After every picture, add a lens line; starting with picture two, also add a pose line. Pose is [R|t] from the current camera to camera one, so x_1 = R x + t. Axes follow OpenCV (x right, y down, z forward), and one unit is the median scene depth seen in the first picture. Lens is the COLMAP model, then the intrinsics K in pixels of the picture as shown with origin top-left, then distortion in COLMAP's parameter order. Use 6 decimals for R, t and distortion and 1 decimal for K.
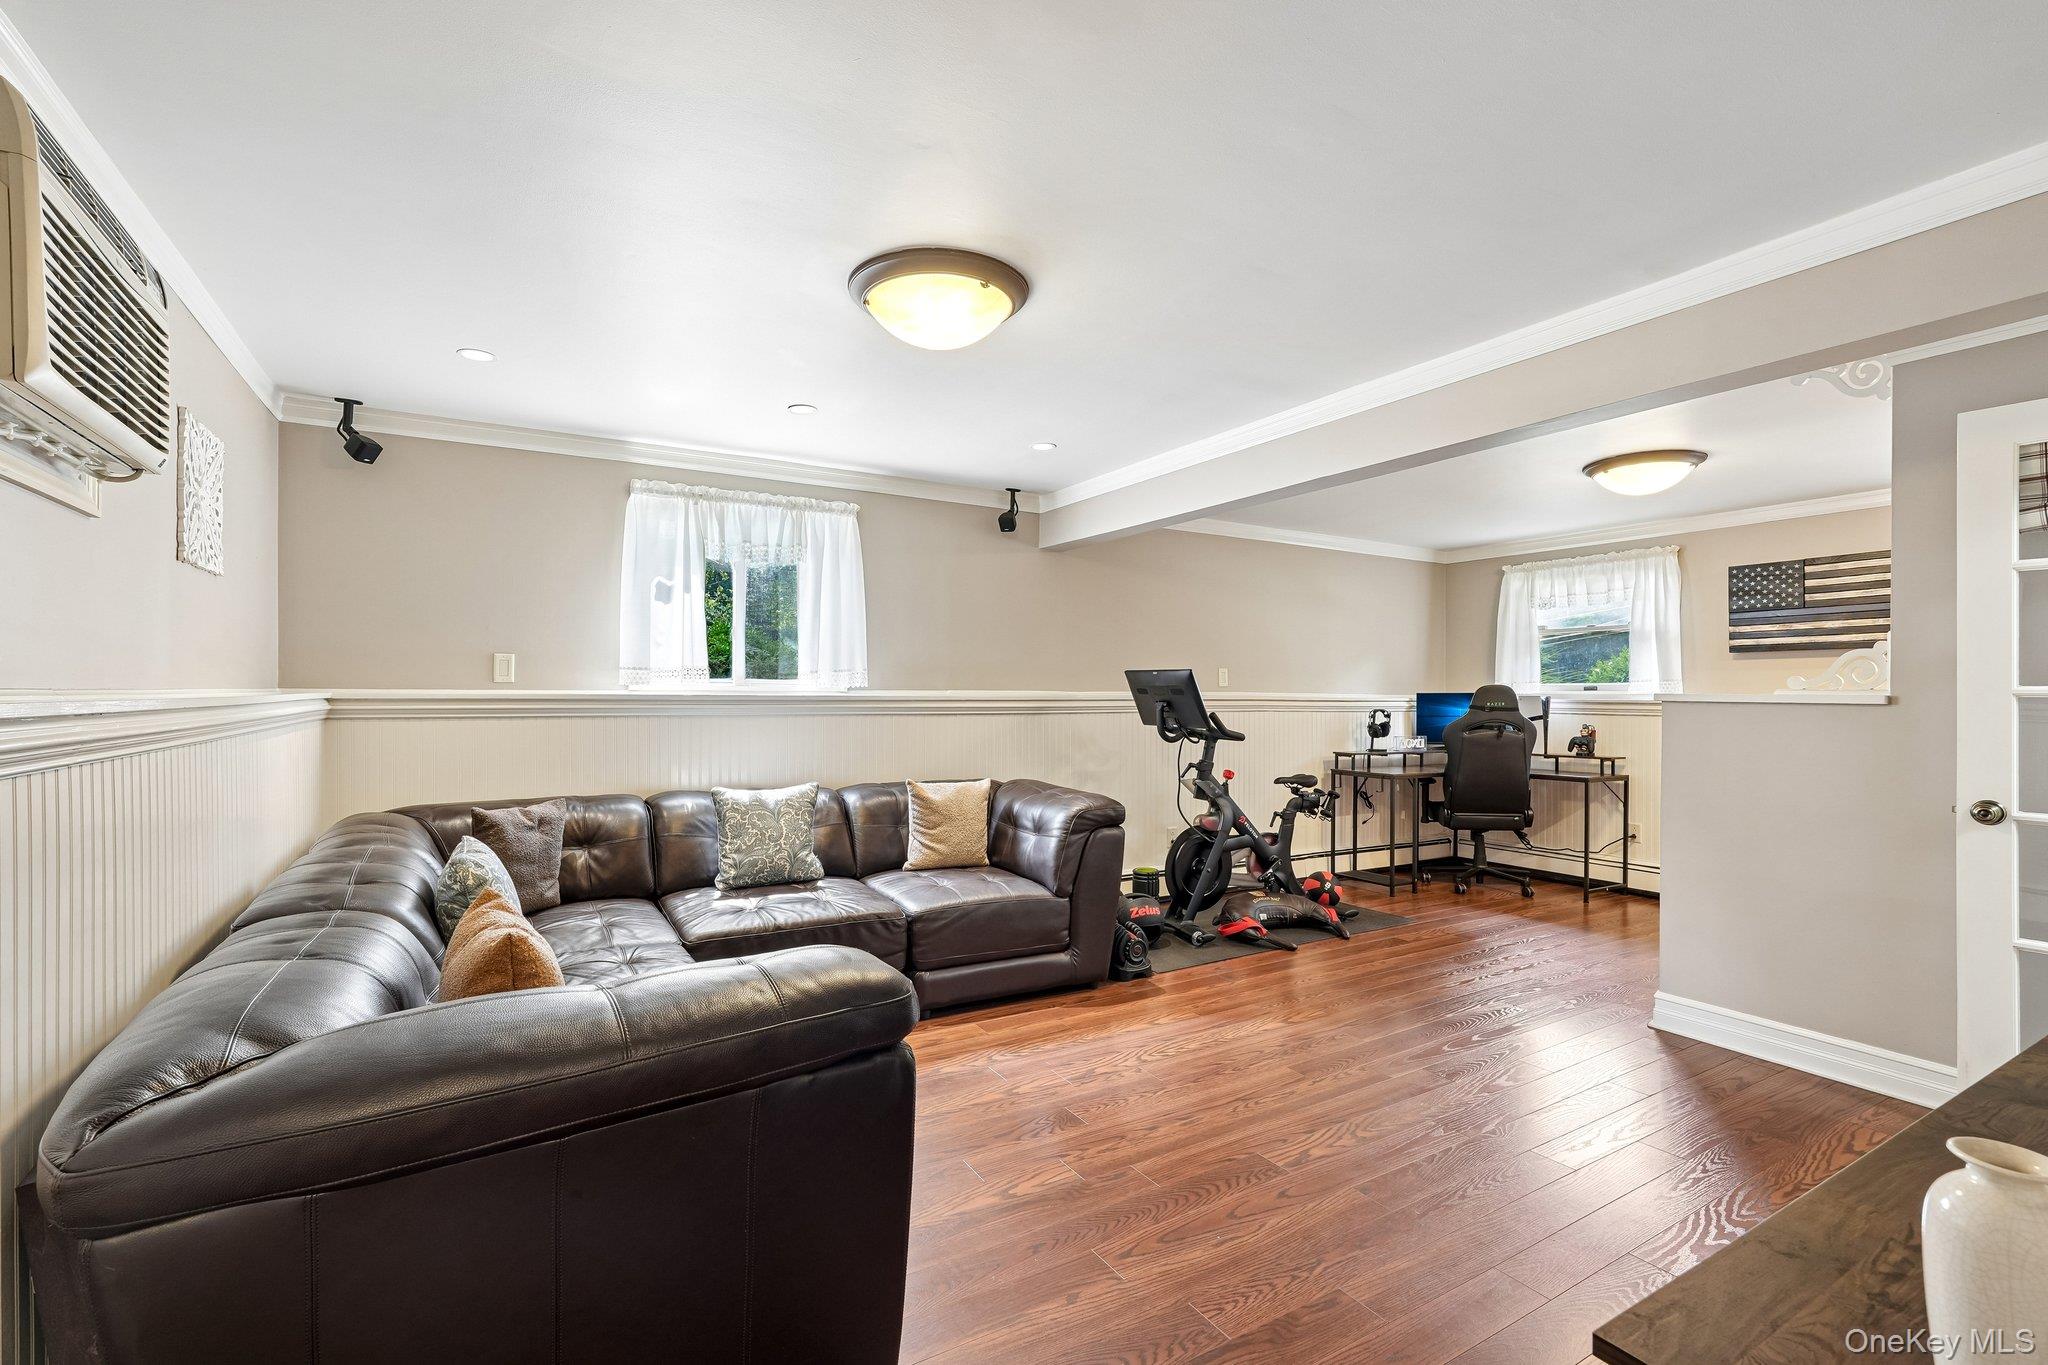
lens RADIAL K [[914.1, 0, 1010.8], [0, 914.1, 695.1], [0, 0, 1]] dist [-0.020755, 0.014651]
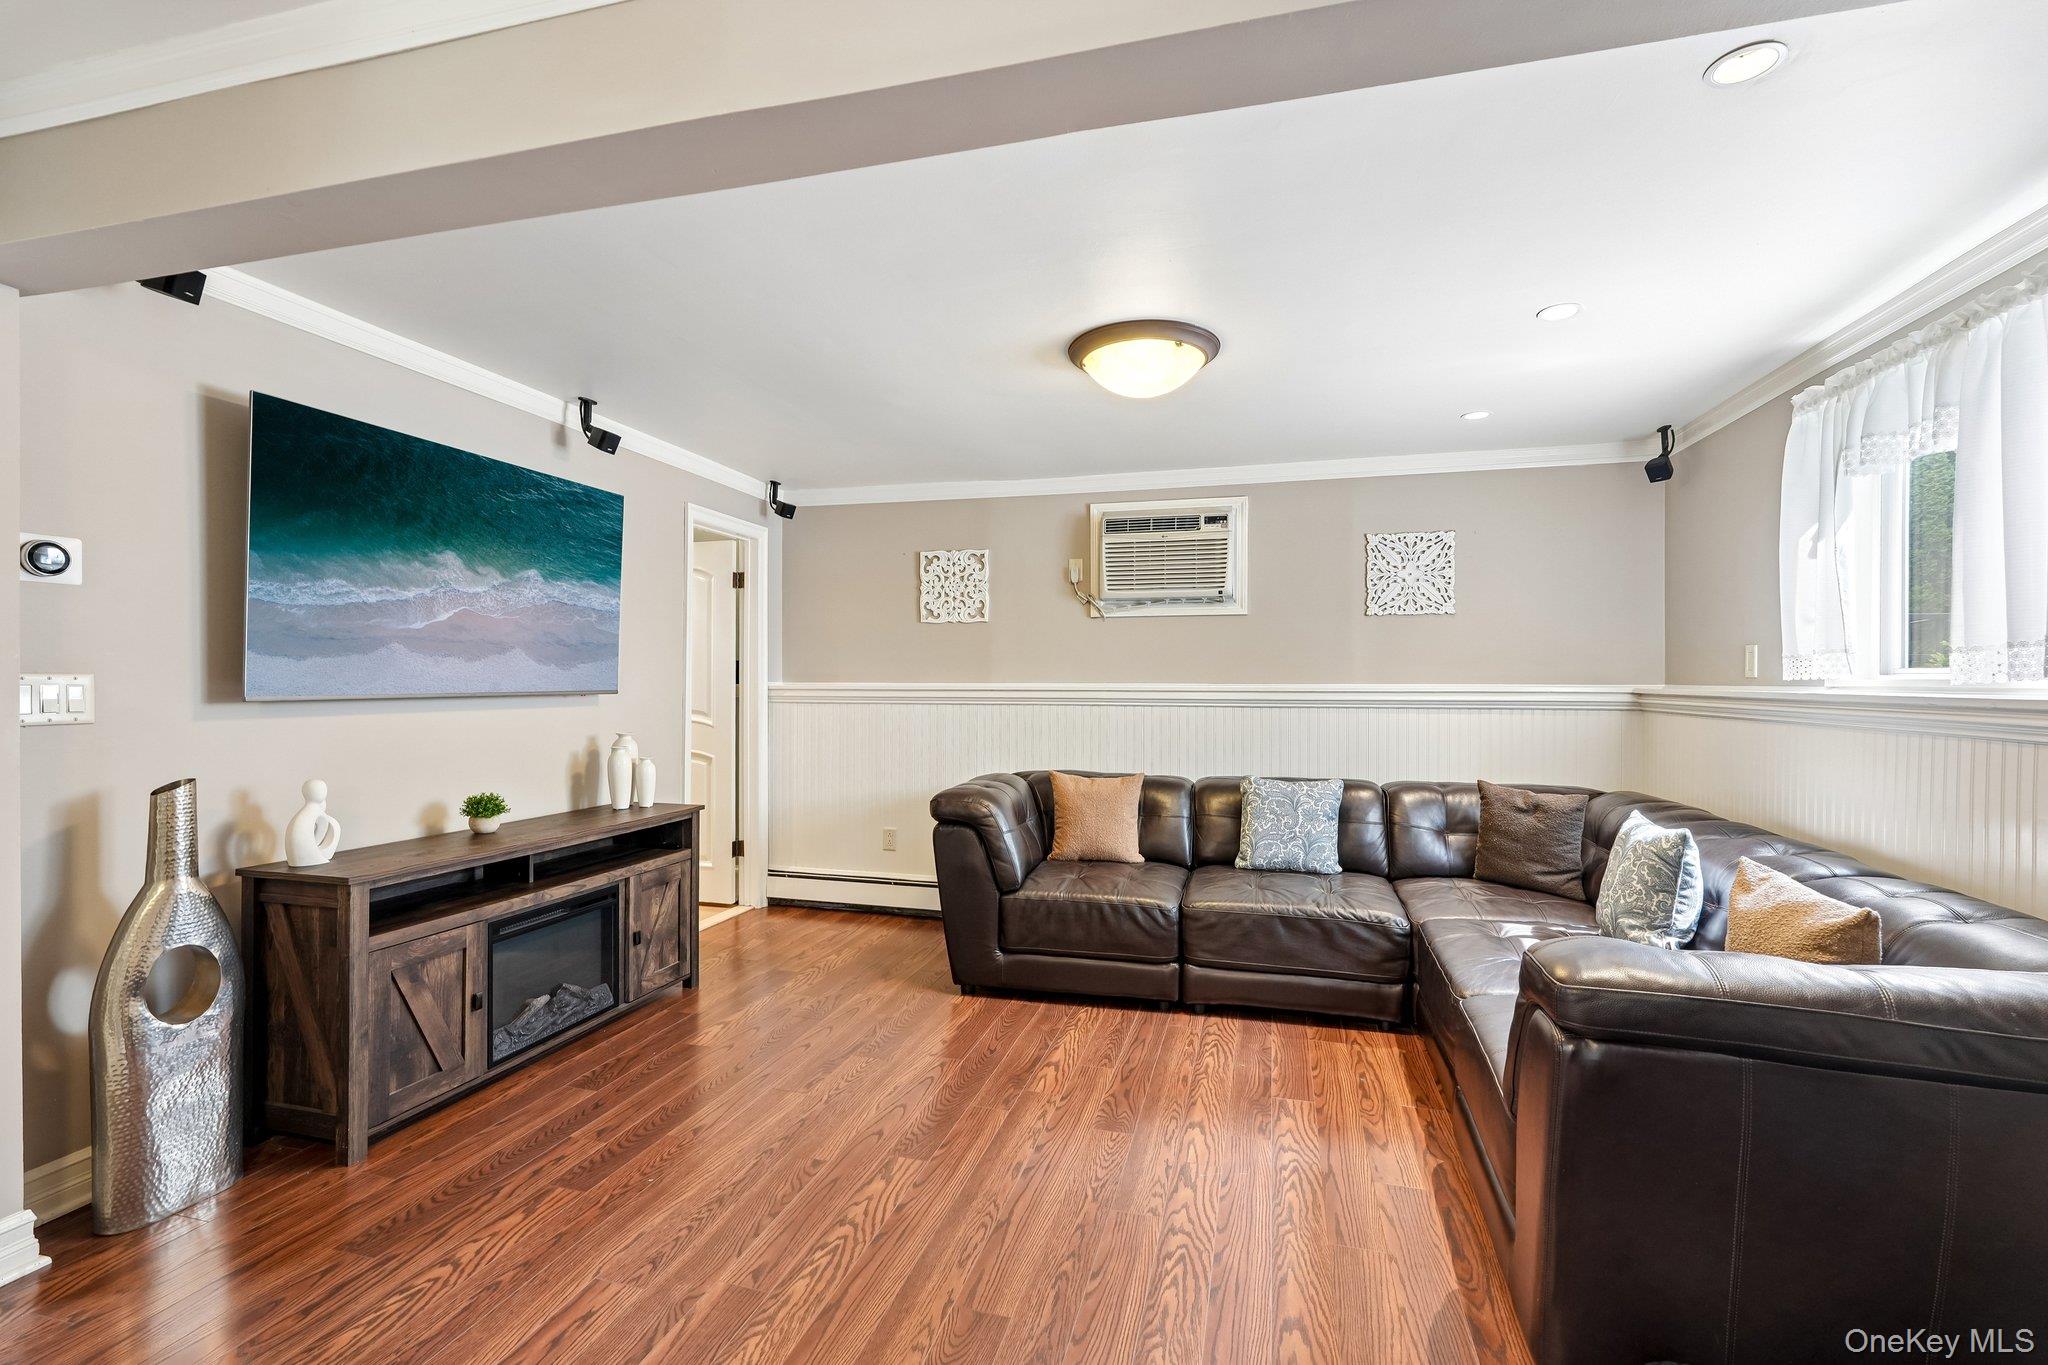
lens RADIAL K [[911.3, 0, 1014.8], [0, 911.3, 683.5], [0, 0, 1]] dist [-0.012354, 0.006735]
pose [[-0.718962, -0.005671, -0.695027, 0.464113], [-0.009646, 0.999952, 0.001819, -0.003052], [0.694983, 0.008012, -0.718982, 0.926478]]
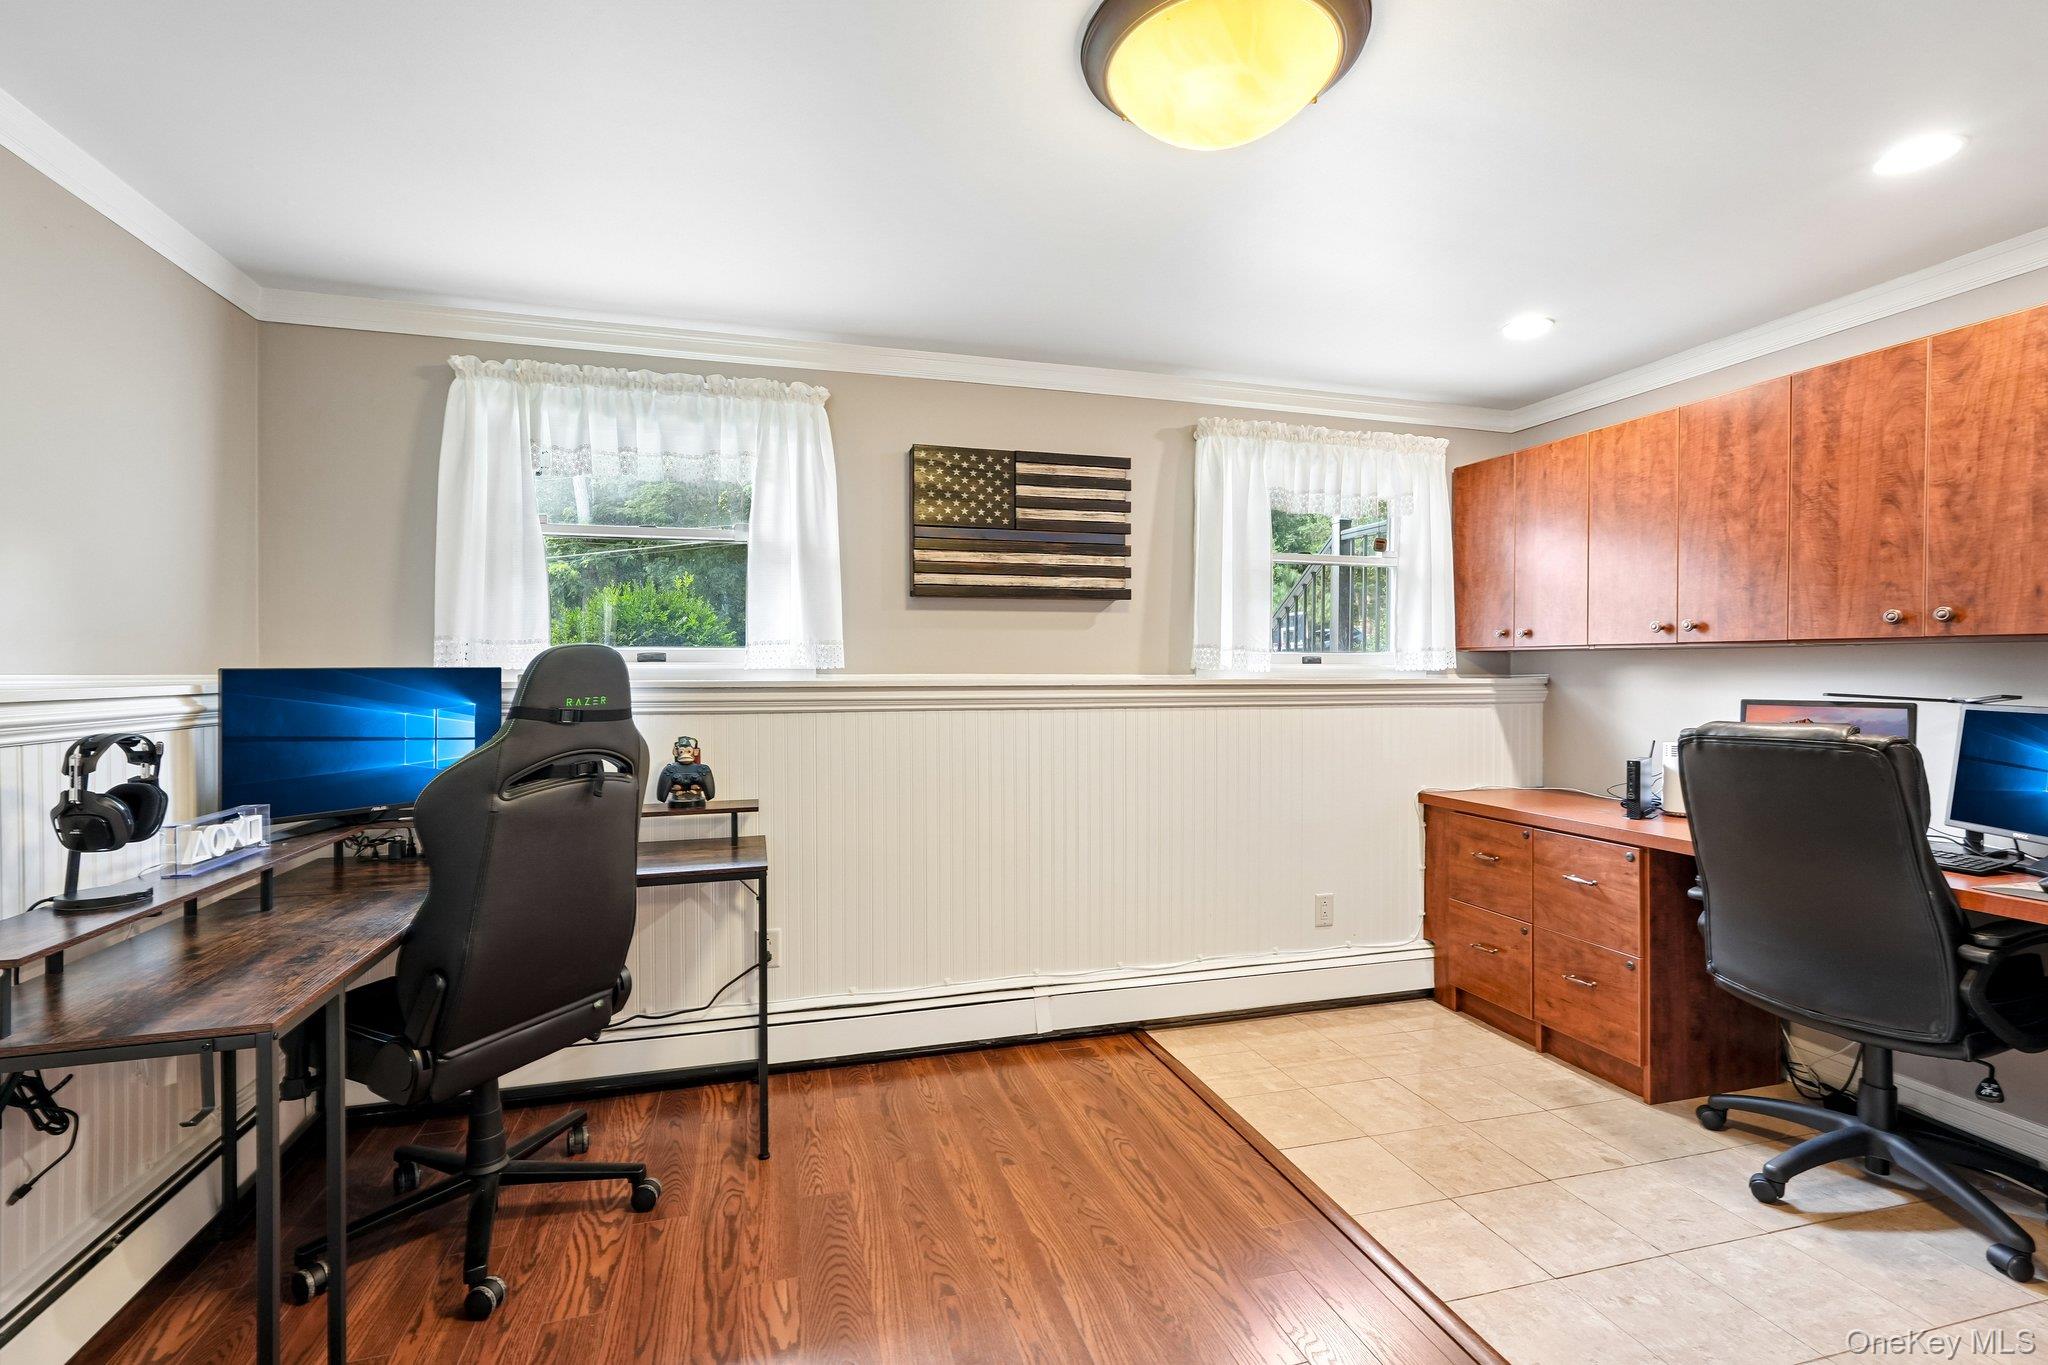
lens RADIAL K [[918.8, 0, 1027.1], [0, 918.8, 668.0], [0, 0, 1]] dist [-0.015496, 0.007335]
pose [[0.241867, -0.006953, 0.970284, 0.286915], [0.001306, 0.999976, 0.006840, -0.006126], [-0.970308, -0.000387, 0.241870, 0.903812]]
